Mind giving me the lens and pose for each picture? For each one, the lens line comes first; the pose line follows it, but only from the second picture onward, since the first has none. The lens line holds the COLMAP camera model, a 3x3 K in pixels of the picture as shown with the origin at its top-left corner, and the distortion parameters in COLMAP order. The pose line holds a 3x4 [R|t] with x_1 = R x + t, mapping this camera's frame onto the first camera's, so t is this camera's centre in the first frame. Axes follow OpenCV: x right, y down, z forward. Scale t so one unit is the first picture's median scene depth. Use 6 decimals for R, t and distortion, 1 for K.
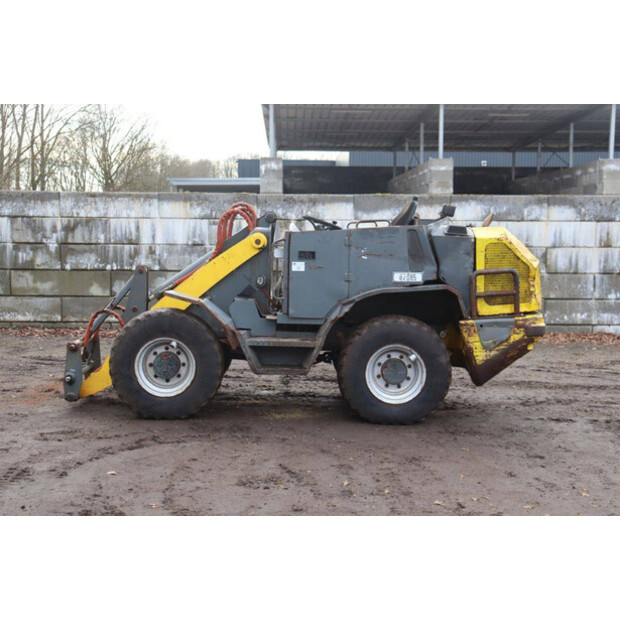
lens RADIAL K [[920.7, 0, 310.0], [0, 920.7, 310.0], [0, 0, 1]] dist [0.094937, 0.110091]
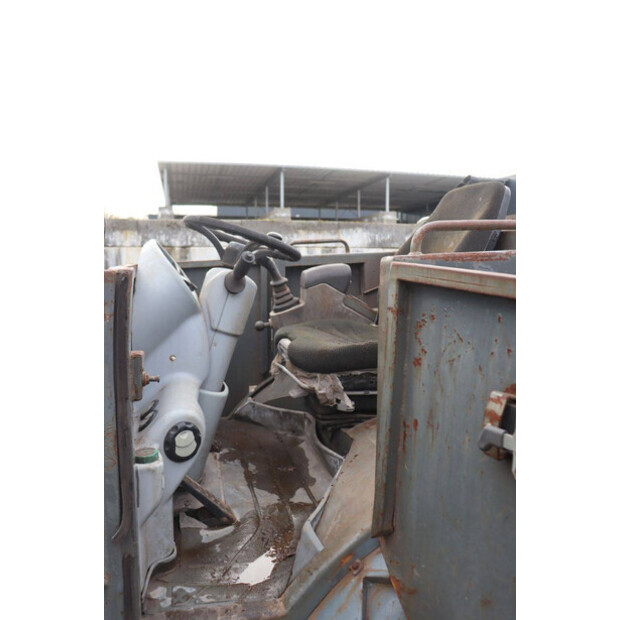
lens RADIAL K [[501.5, 0, 310.0], [0, 501.5, 310.0], [0, 0, 1]] dist [-0.166874, 0.127723]
pose [[0.973534, -0.026100, 0.227048, -0.005377], [0.021243, 0.999491, 0.023807, -0.077960], [-0.227554, -0.018353, 0.973593, 0.879155]]
